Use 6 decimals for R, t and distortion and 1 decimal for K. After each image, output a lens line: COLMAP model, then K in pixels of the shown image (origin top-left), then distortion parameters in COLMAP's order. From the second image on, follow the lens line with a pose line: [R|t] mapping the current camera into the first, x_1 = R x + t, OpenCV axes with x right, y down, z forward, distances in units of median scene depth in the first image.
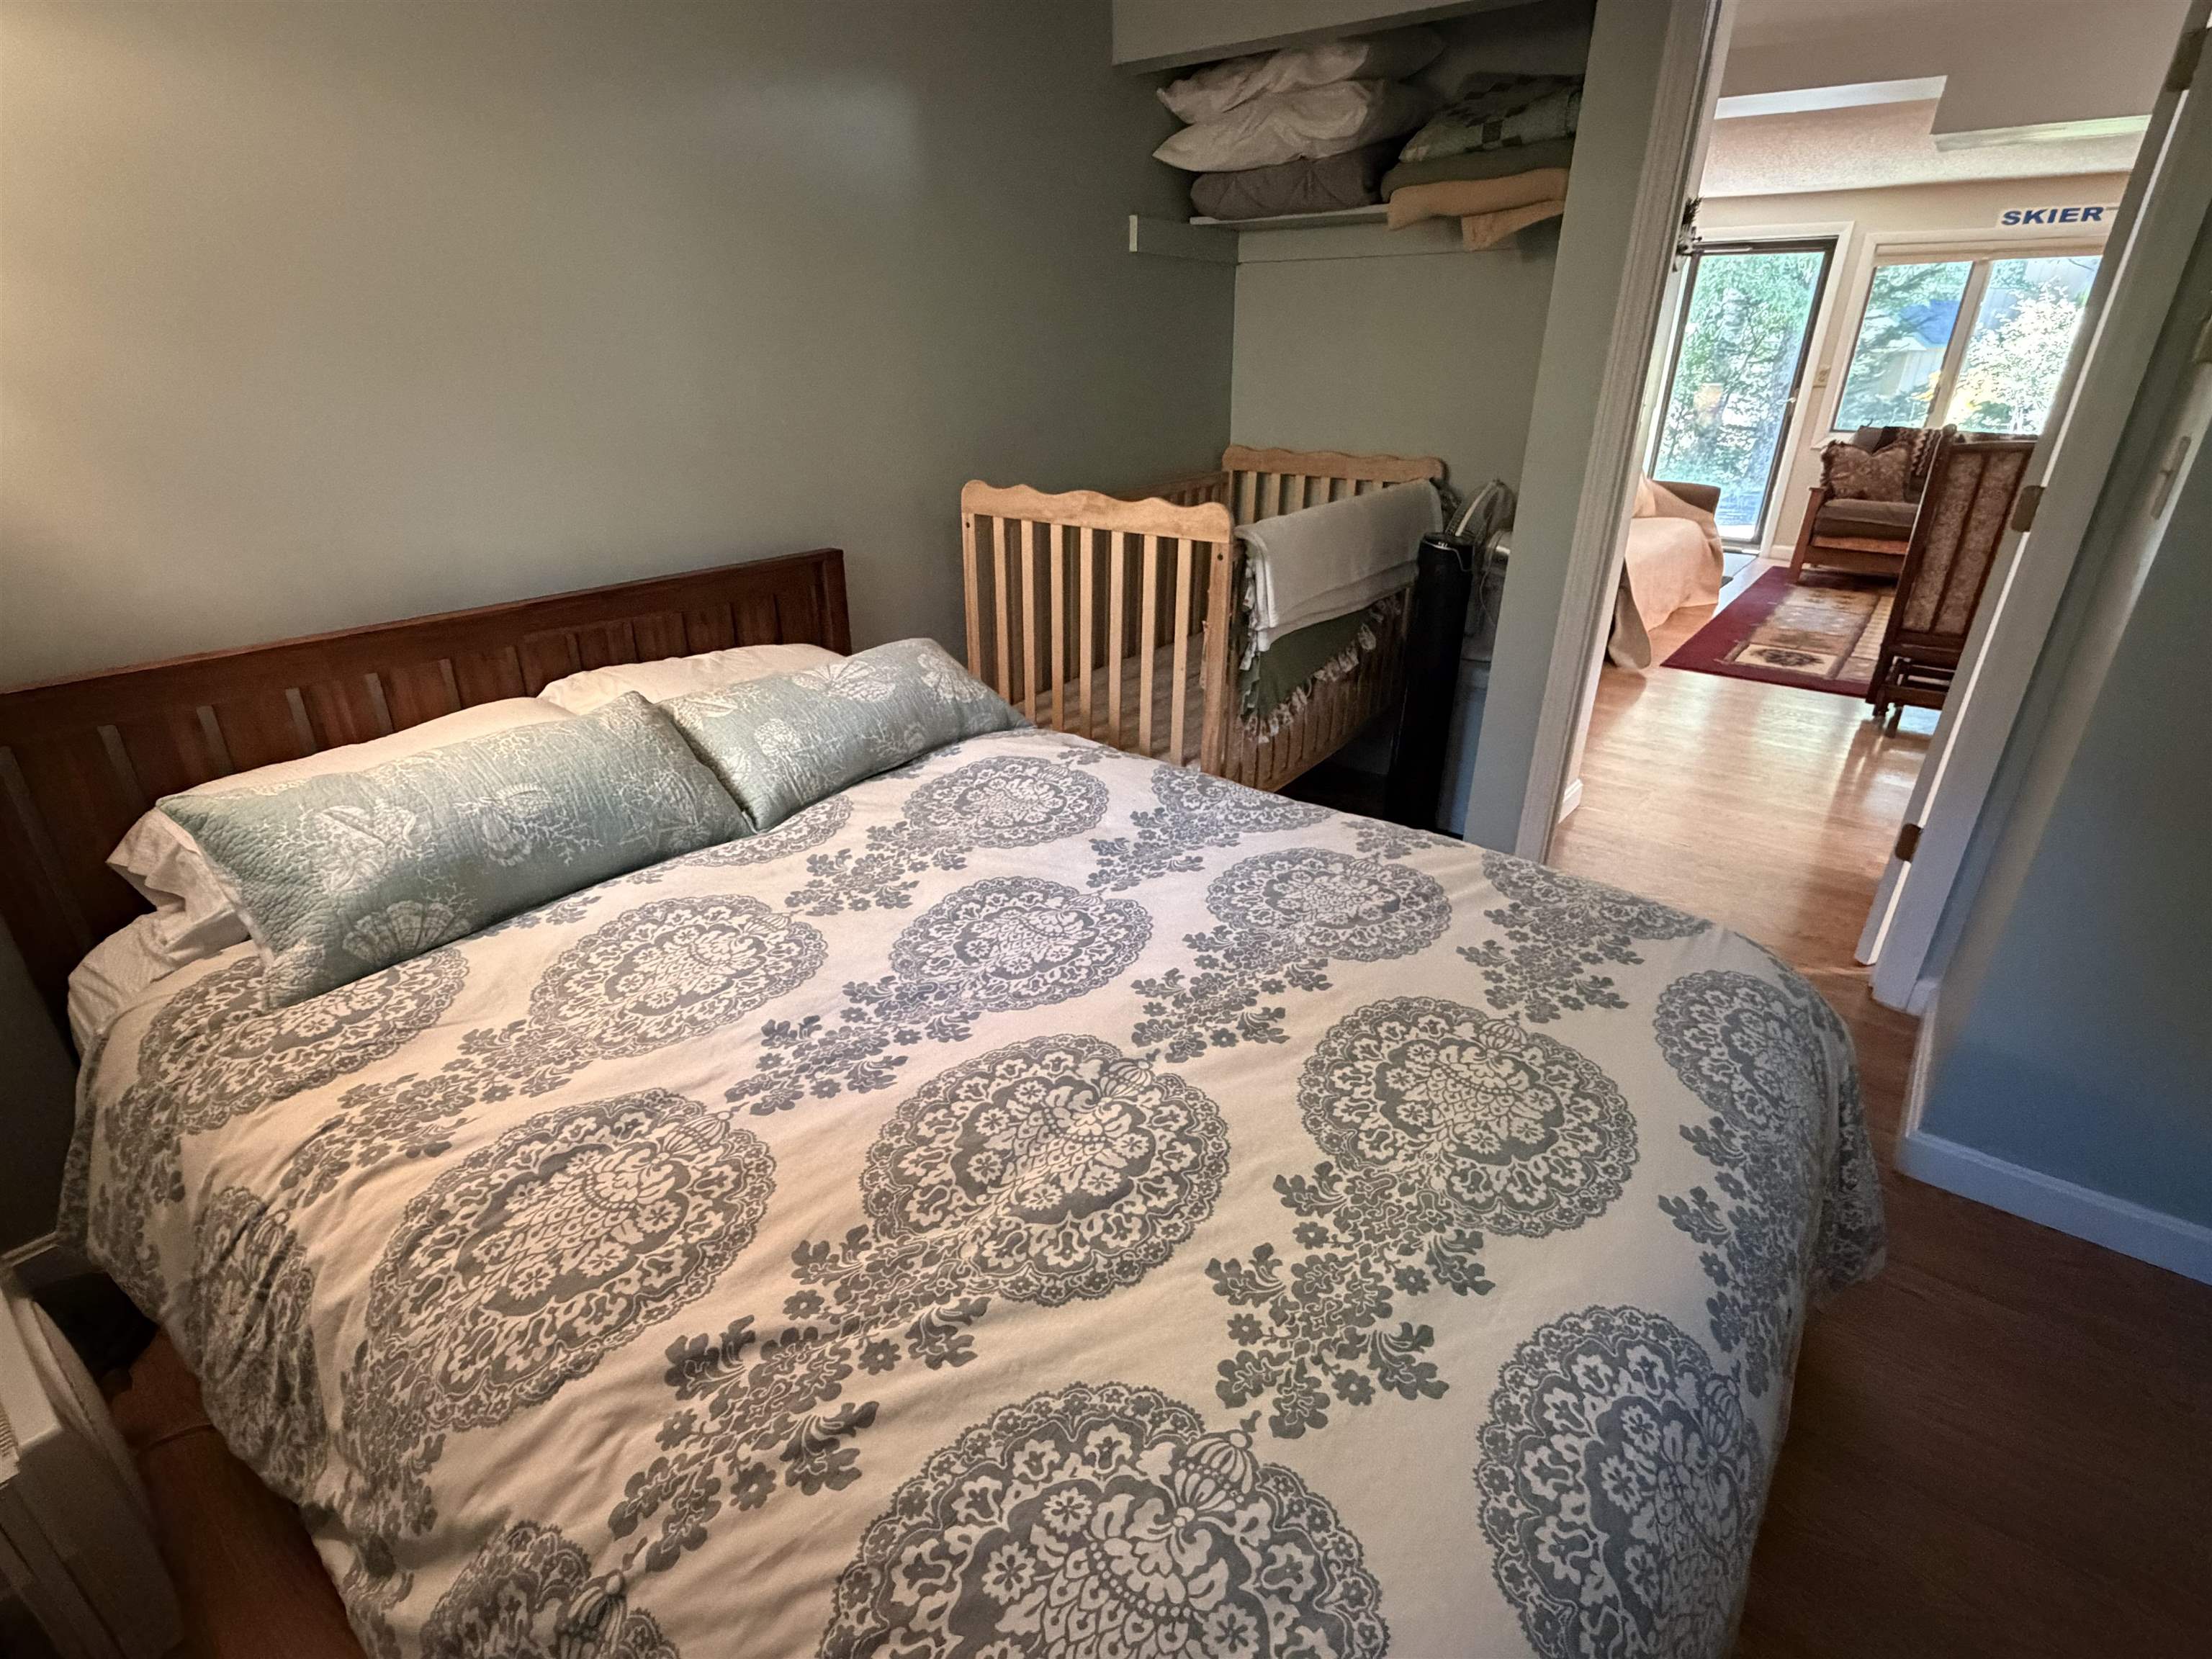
lens RADIAL K [[1053.8, 0, 1106.0], [0, 1053.8, 829.5], [0, 0, 1]] dist [-0.000693, -0.000575]
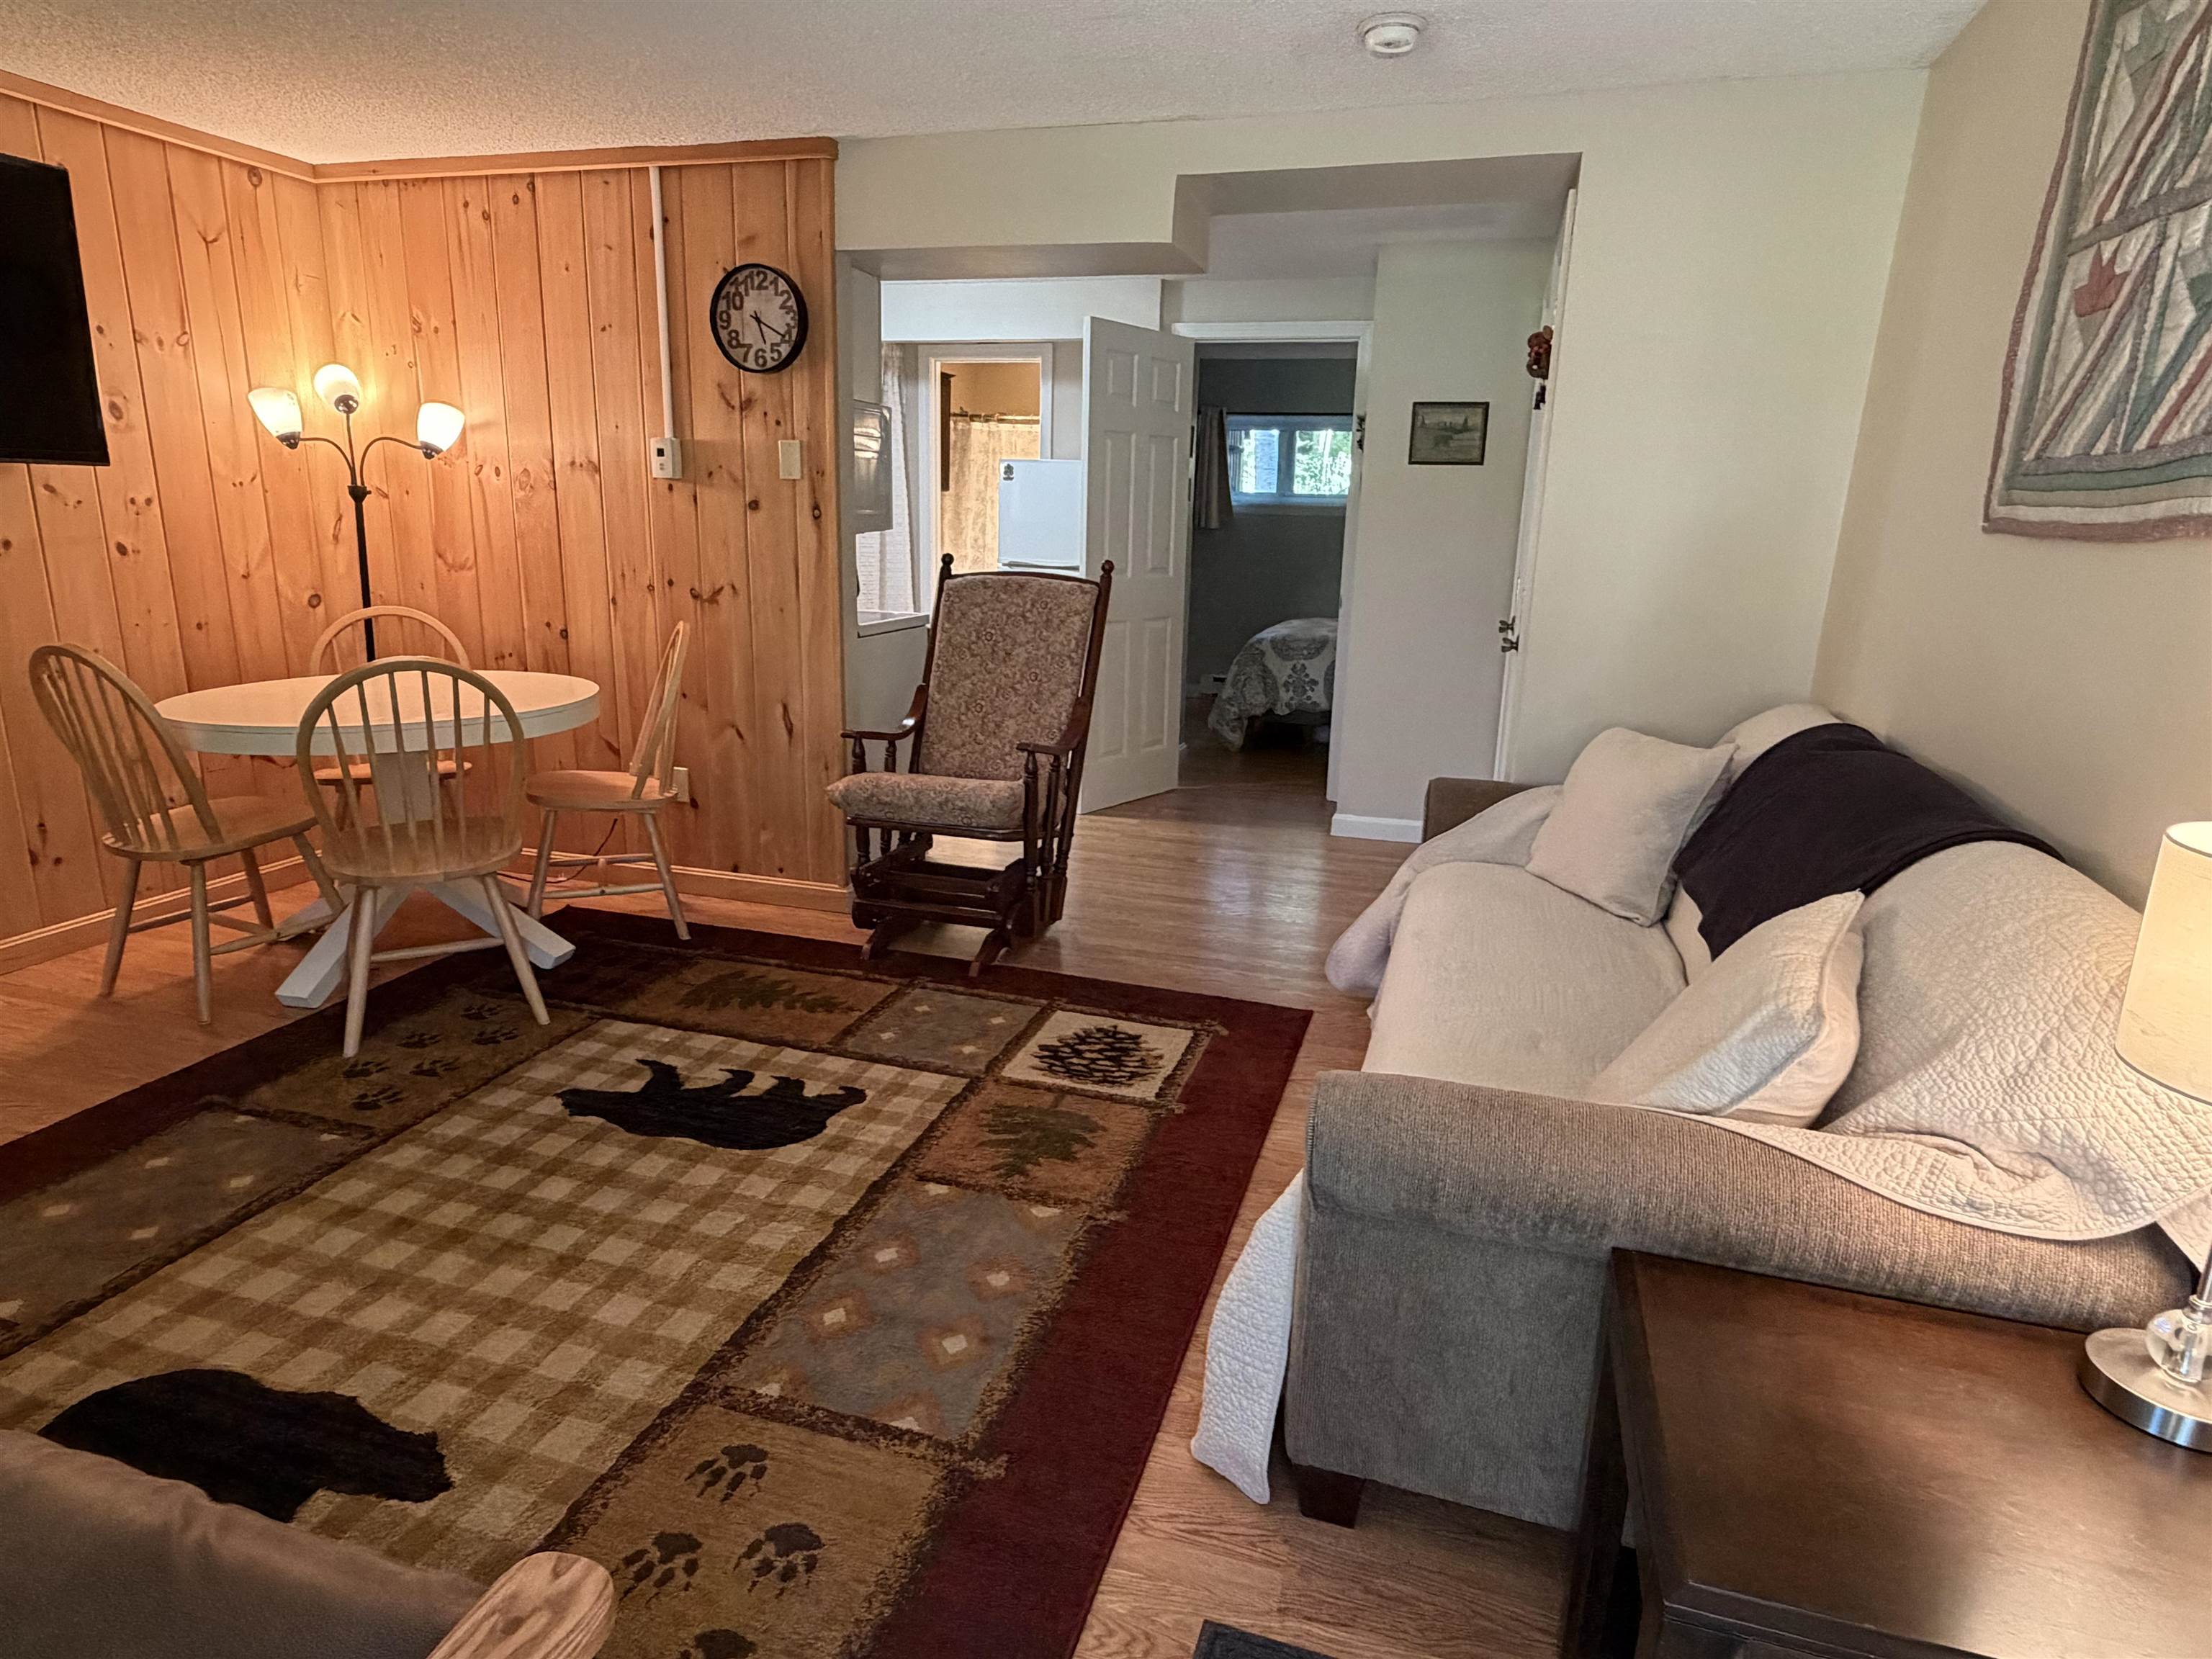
lens RADIAL K [[1269.2, 0, 1099.8], [0, 1269.2, 835.6], [0, 0, 1]] dist [-0.001790, 0.001932]
pose [[-0.931720, 0.058847, -0.358378, 0.702583], [-0.180695, 0.780864, 0.597998, -0.500771], [0.315035, 0.621924, -0.716913, 1.122811]]
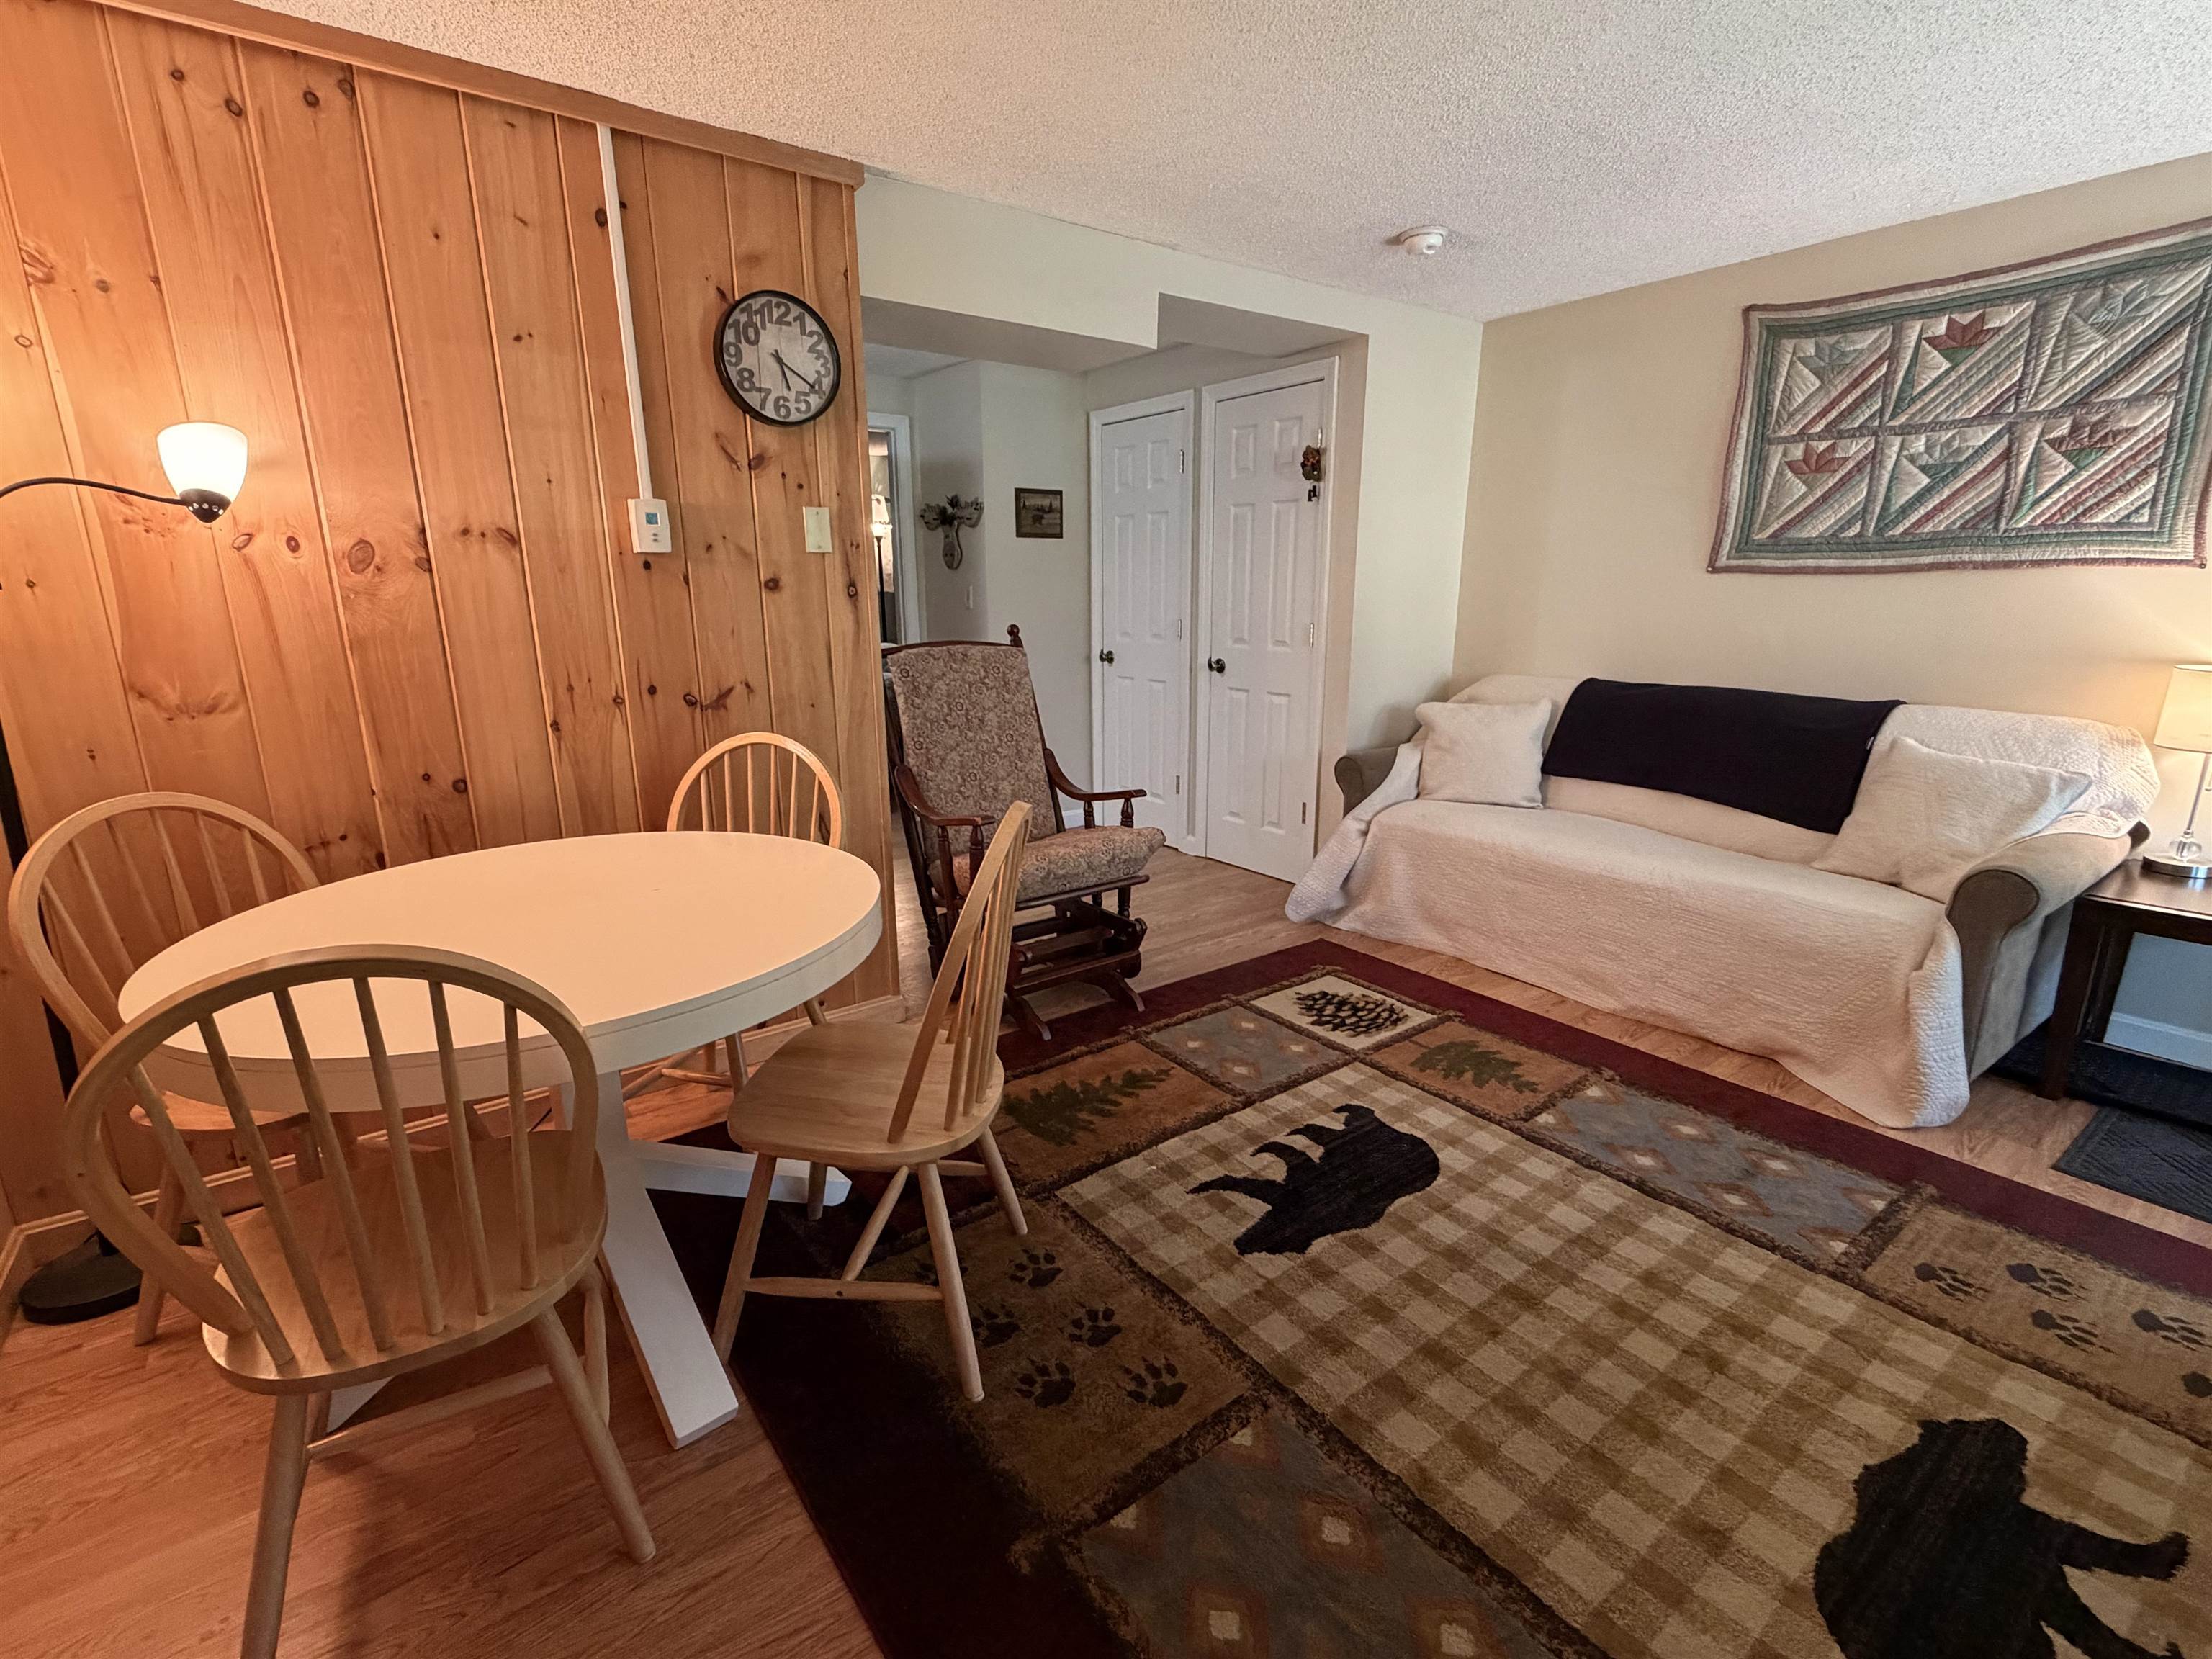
lens RADIAL K [[1006.6, 0, 1100.6], [0, 1006.6, 832.8], [0, 0, 1]] dist [0.000333, -0.000077]
pose [[-0.255419, 0.227557, -0.939670, 1.005029], [-0.397013, 0.861500, 0.316542, -0.318408], [0.881556, 0.453912, -0.129700, 0.735423]]
